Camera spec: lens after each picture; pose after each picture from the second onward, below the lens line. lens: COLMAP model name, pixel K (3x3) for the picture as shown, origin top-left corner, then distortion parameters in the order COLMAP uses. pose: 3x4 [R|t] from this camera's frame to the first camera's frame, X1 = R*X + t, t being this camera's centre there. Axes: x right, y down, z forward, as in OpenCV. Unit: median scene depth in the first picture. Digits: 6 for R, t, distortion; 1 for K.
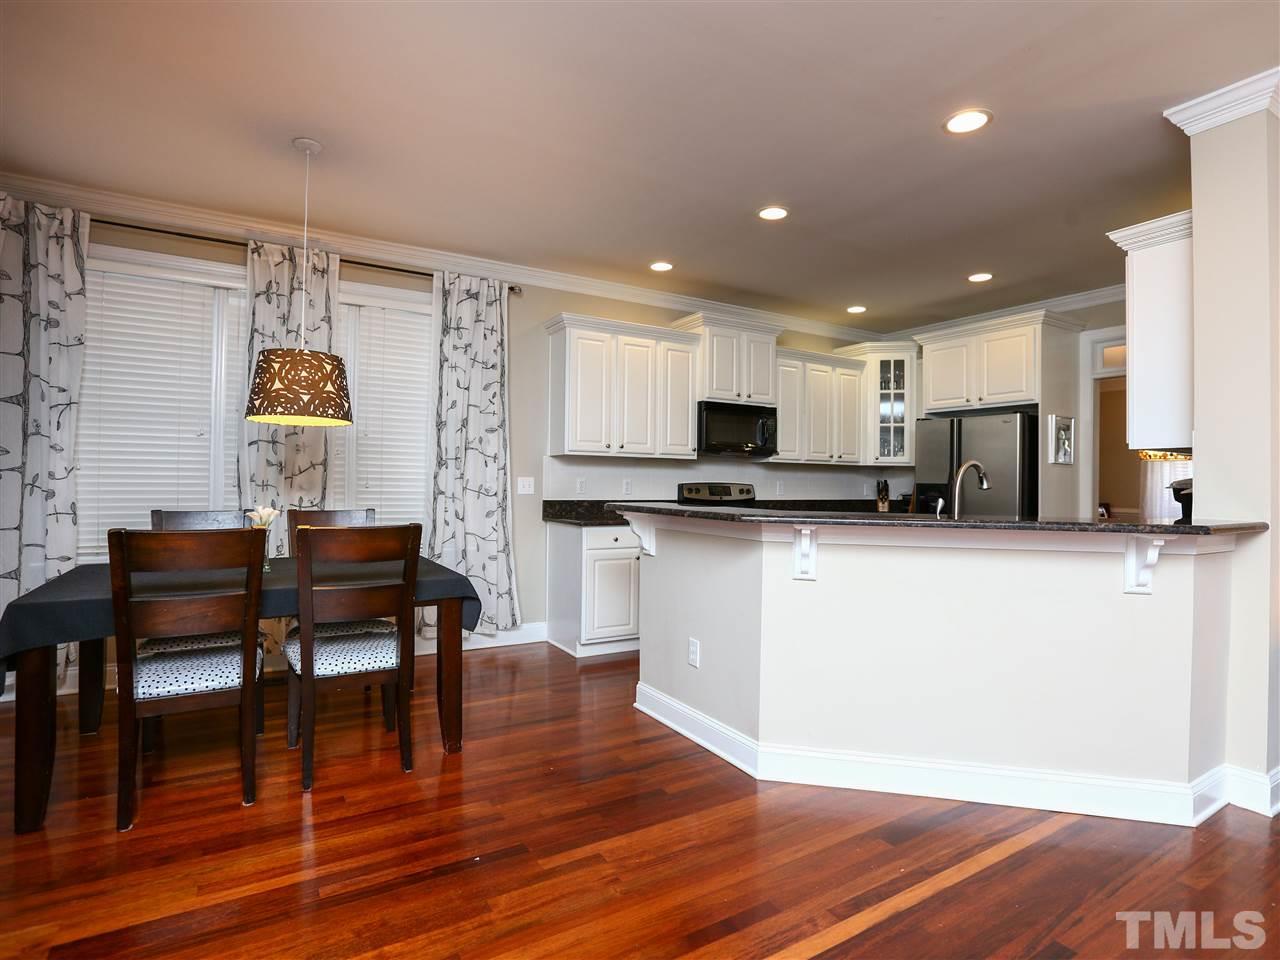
lens RADIAL K [[671.9, 0, 639.7], [0, 671.9, 480.4], [0, 0, 1]] dist [-0.016448, 0.000293]
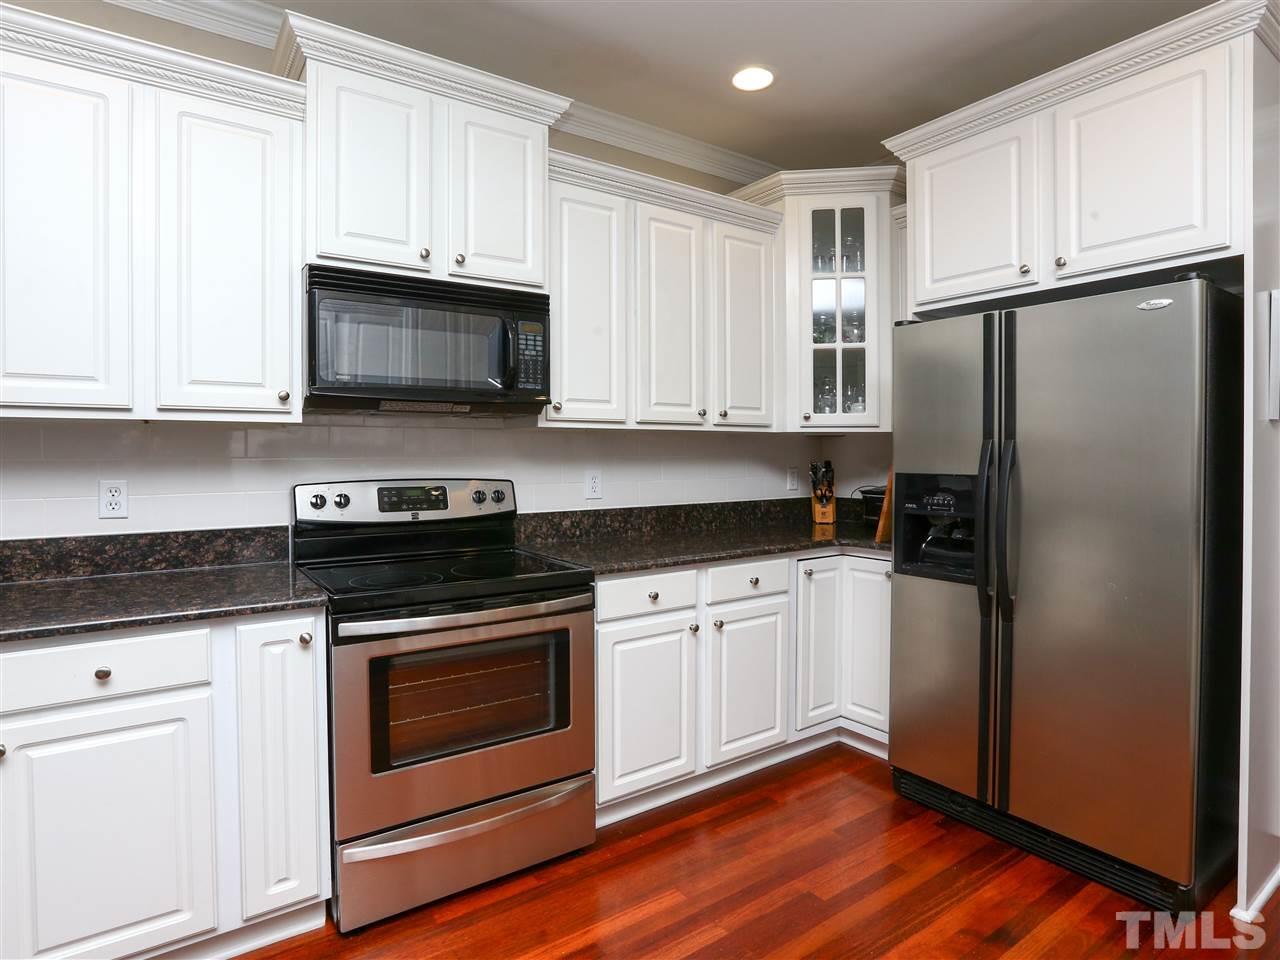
lens RADIAL K [[671.9, 0, 549.0], [0, 671.9, 460.6], [0, 0, 1]] dist [-0.016448, 0.000293]
pose [[0.998387, -0.012882, -0.055296, 0.222371], [0.013442, 0.999862, 0.009772, -0.010373], [0.055163, -0.010499, 0.998422, 0.581565]]
